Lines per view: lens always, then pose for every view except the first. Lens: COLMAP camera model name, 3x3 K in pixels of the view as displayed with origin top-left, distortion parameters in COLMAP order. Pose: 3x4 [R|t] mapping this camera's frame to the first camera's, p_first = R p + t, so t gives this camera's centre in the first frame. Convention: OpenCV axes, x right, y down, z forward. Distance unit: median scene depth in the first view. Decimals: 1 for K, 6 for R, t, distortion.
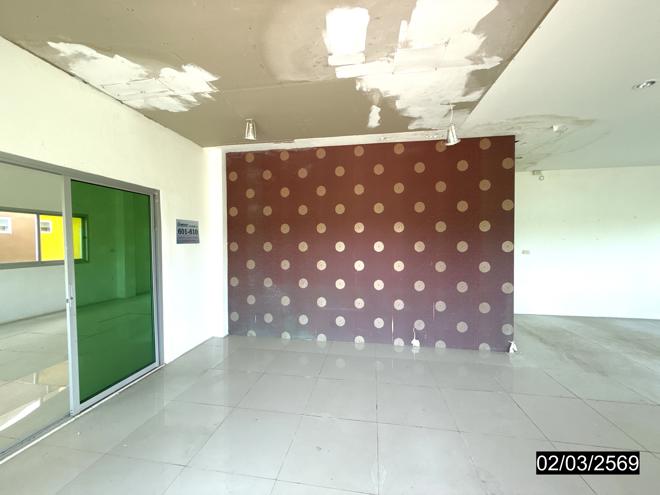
lens RADIAL K [[263.4, 0, 328.2], [0, 263.4, 248.7], [0, 0, 1]] dist [0.001426, 0.000850]
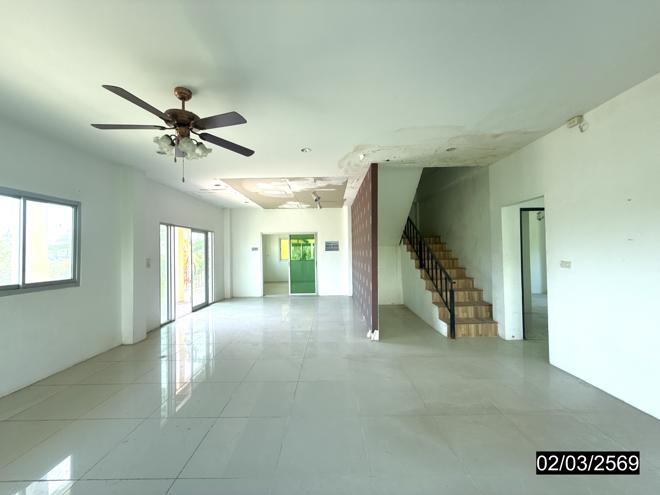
lens RADIAL K [[263.4, 0, 327.9], [0, 263.4, 247.1], [0, 0, 1]] dist [0.001426, 0.000850]
pose [[0.141833, -0.017166, -0.989742, 1.962210], [-0.019362, 0.999610, -0.020111, -0.004798], [0.989701, 0.022016, 0.141445, 0.651356]]
